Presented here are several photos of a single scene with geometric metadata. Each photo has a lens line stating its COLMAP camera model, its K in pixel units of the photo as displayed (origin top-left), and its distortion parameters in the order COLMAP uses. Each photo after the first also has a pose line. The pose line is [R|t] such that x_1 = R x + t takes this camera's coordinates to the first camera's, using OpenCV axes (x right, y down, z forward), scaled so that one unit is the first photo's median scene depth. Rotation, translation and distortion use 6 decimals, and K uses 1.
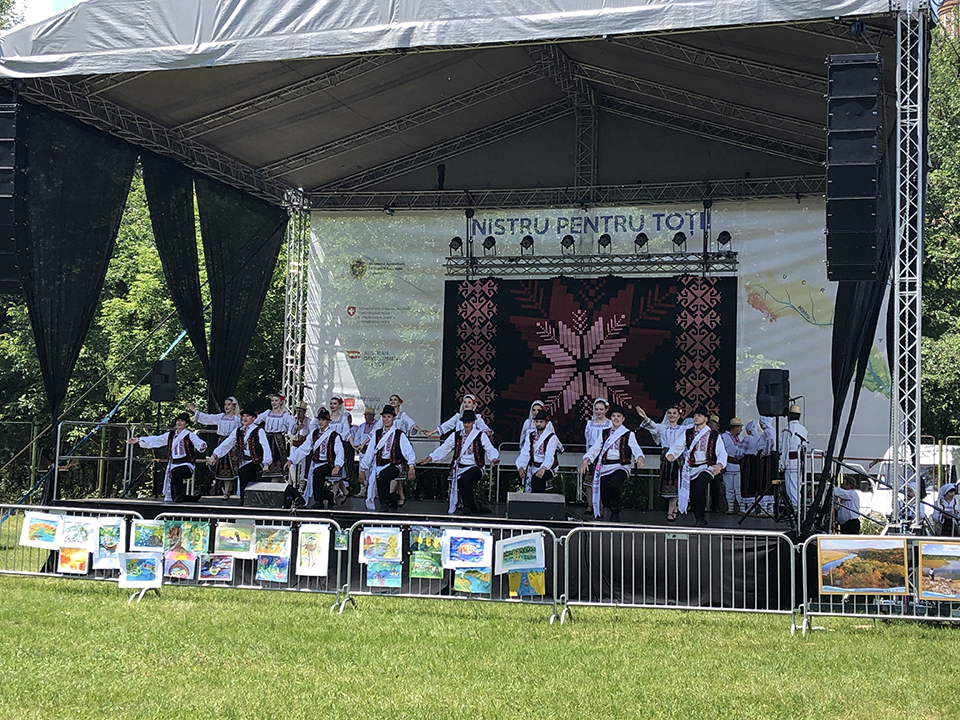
lens RADIAL K [[1469.0, 0, 480.0], [0, 1469.0, 360.0], [0, 0, 1]] dist [0.147358, -0.085855]
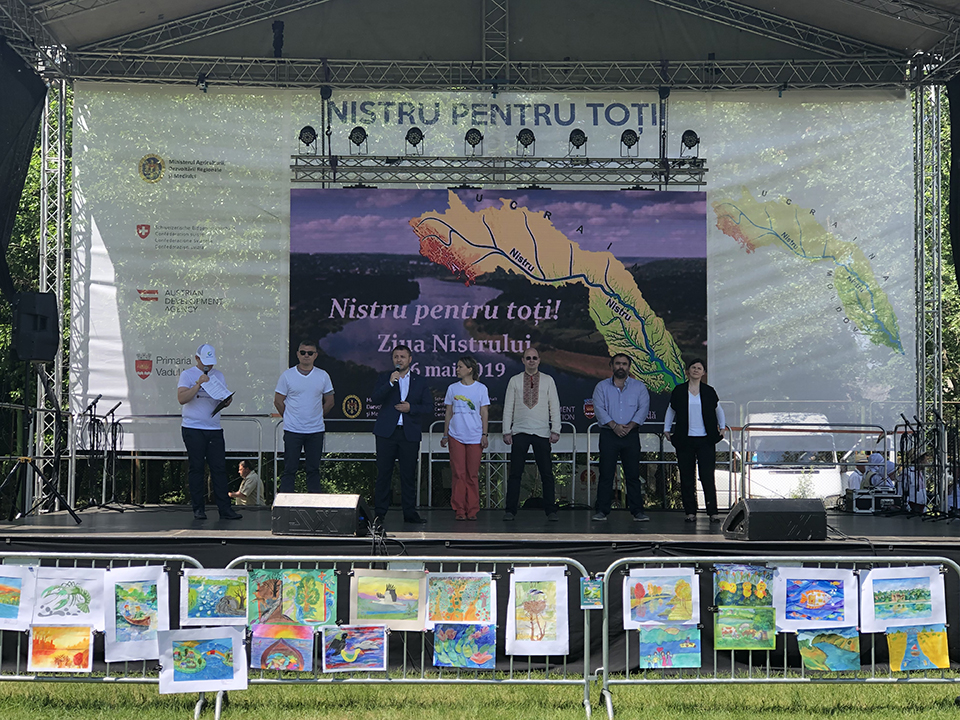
lens RADIAL K [[1710.0, 0, 499.3], [0, 1710.0, 359.2], [0, 0, 1]] dist [-0.067178, 1.474718]
pose [[0.945801, -0.006327, 0.324686, -0.329861], [-0.000752, 0.999765, 0.021673, 0.014699], [-0.324747, -0.020743, 0.945573, 0.356188]]
